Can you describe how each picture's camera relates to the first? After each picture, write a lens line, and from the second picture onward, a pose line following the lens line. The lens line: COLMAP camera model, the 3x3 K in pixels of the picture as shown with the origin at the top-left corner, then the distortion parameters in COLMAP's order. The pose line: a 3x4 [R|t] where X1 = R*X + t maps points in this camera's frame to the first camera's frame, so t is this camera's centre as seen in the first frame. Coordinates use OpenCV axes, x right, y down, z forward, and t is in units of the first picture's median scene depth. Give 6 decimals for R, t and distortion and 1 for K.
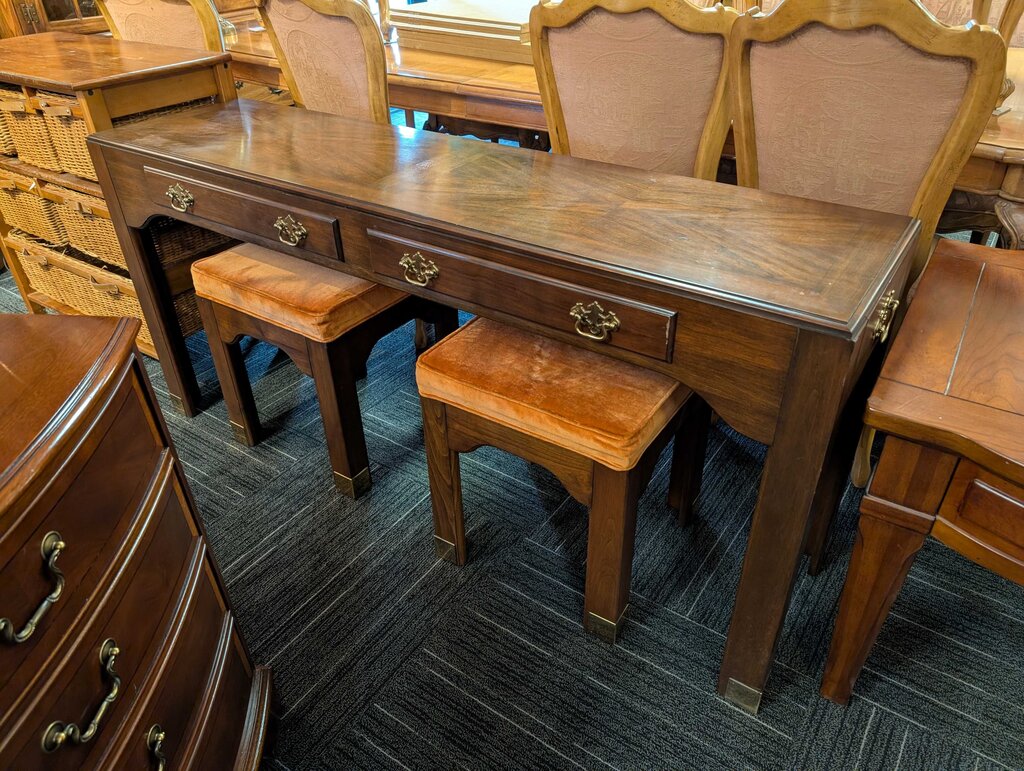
lens RADIAL K [[734.6, 0, 512.0], [0, 734.6, 388.6], [0, 0, 1]] dist [0.013954, -0.008618]
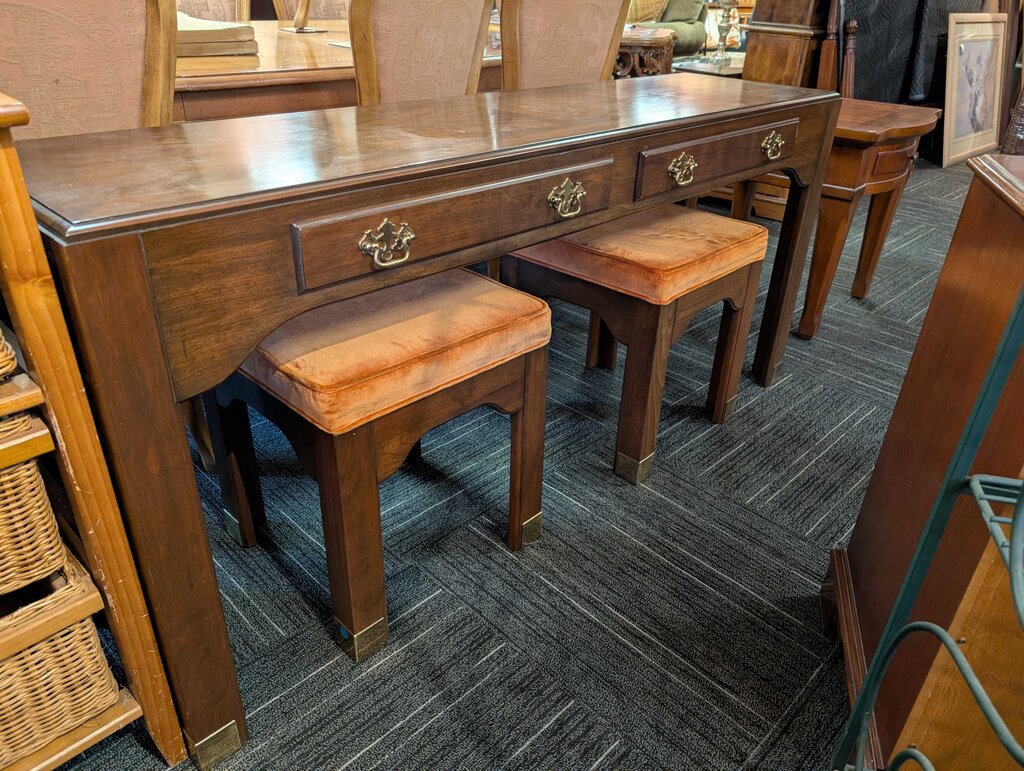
lens RADIAL K [[734.6, 0, 511.3], [0, 734.6, 383.2], [0, 0, 1]] dist [0.013954, -0.008618]
pose [[0.174063, -0.454624, 0.873510, -0.945550], [0.523114, 0.794227, 0.309120, -0.284863], [-0.834298, 0.403138, 0.376066, 0.704320]]
